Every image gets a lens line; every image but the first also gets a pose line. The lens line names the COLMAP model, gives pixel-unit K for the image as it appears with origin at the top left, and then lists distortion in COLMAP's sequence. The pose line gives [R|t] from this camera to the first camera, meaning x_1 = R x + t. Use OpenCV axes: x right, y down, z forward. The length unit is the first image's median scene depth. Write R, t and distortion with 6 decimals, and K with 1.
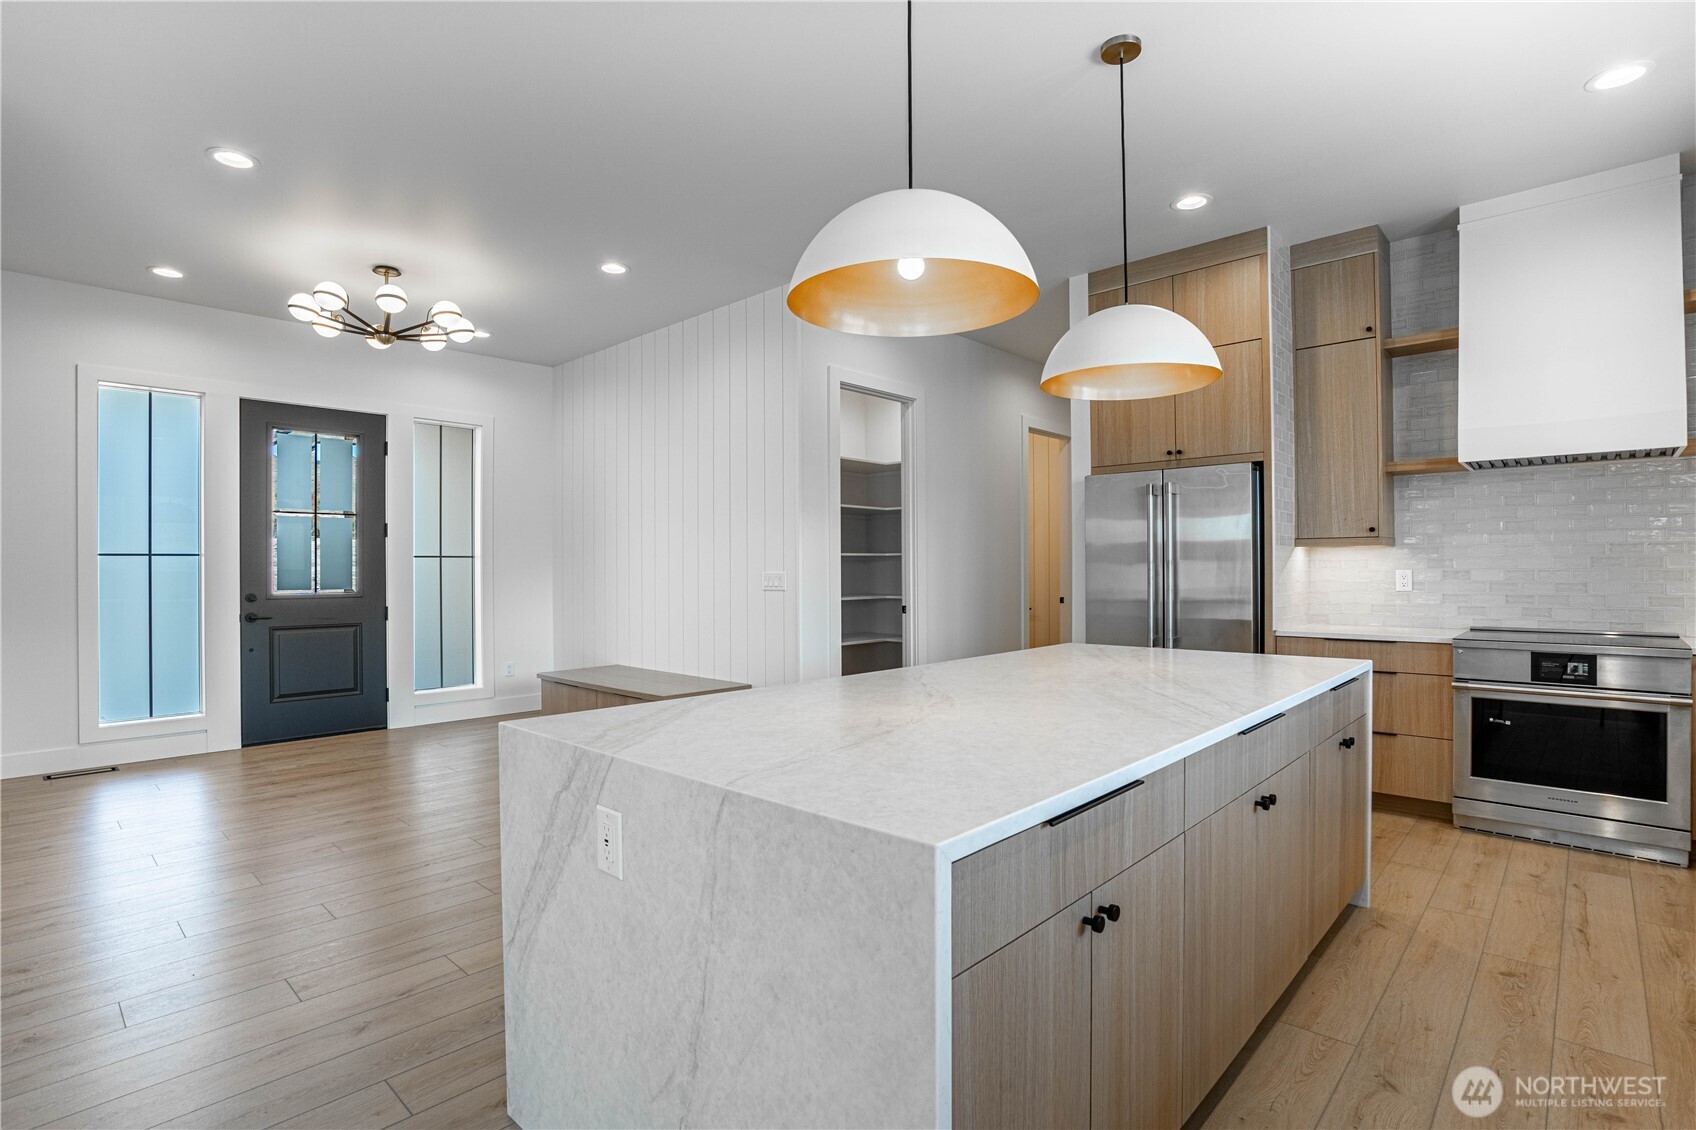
lens RADIAL K [[798.5, 0, 879.9], [0, 798.5, 564.1], [0, 0, 1]] dist [-0.050803, 0.021508]
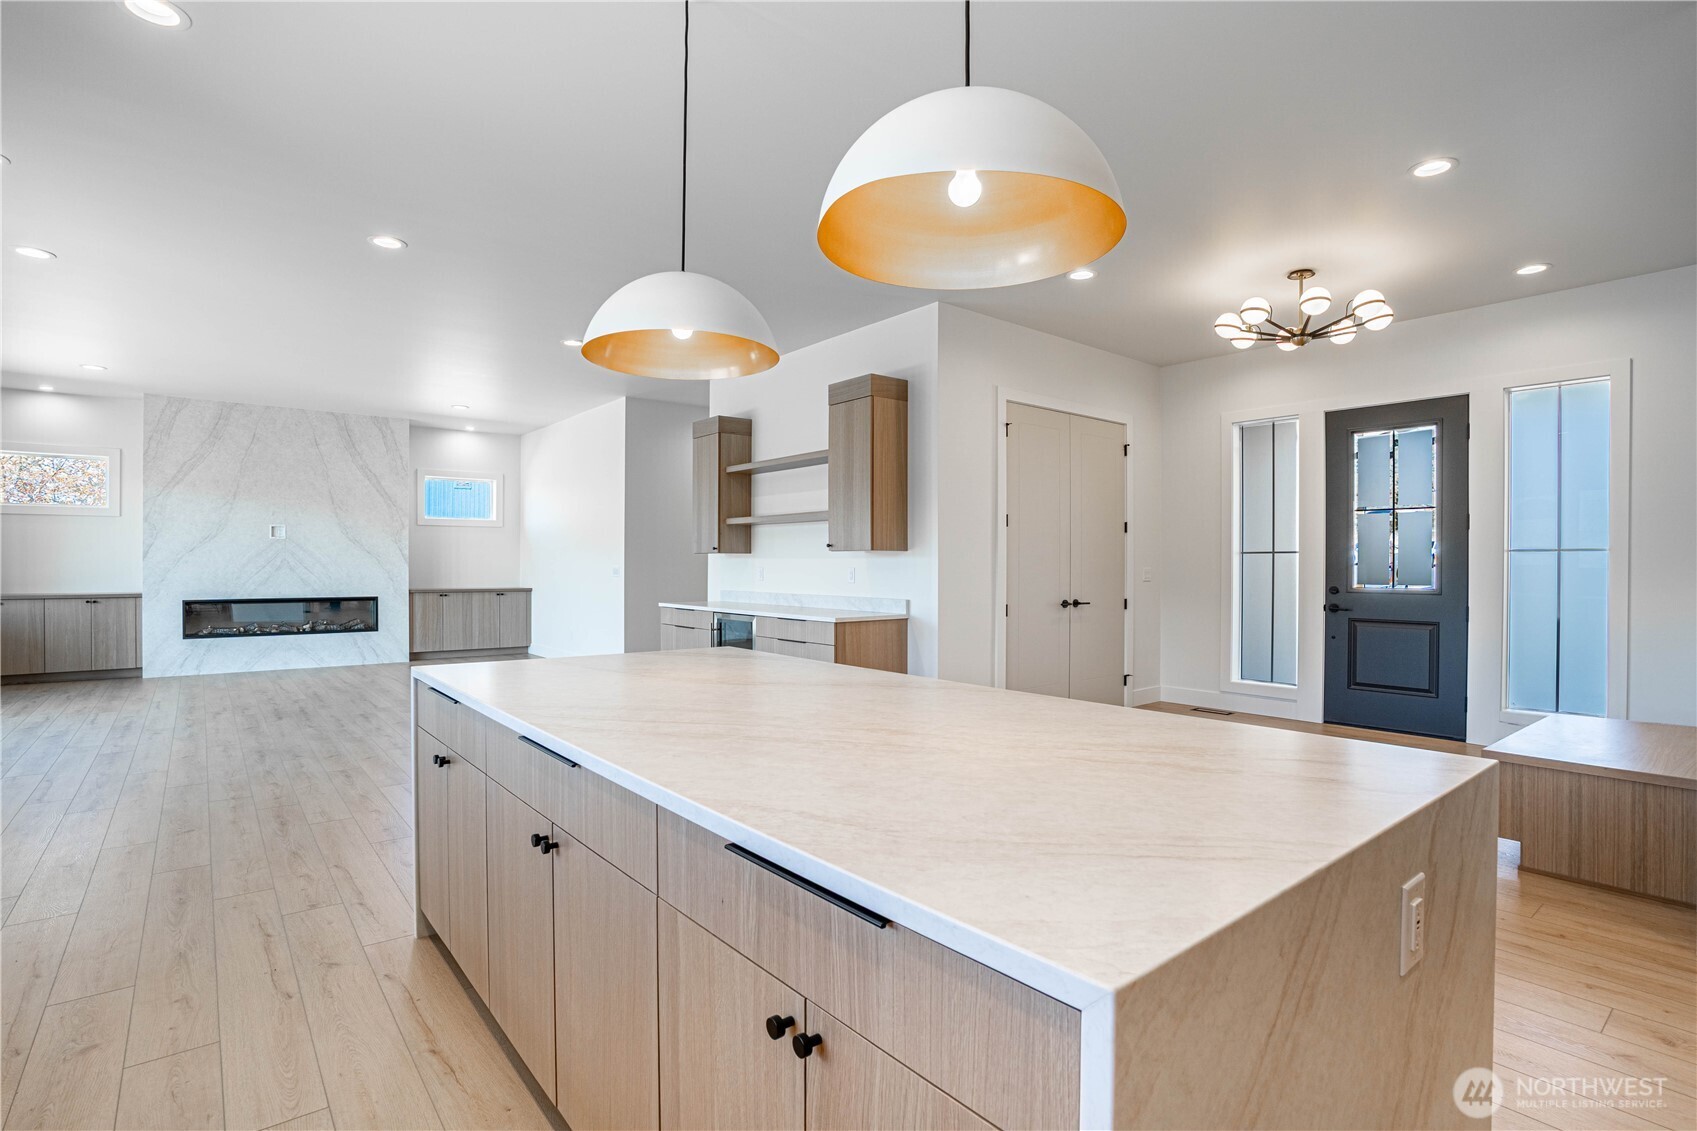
lens RADIAL K [[826.1, 0, 848.5], [0, 826.1, 565.5], [0, 0, 1]] dist [-0.048320, 0.017210]
pose [[-0.149506, 0.004711, -0.988750, 0.627761], [0.003826, 0.999984, 0.004186, 0.000580], [0.988753, -0.003157, -0.149521, 0.697132]]
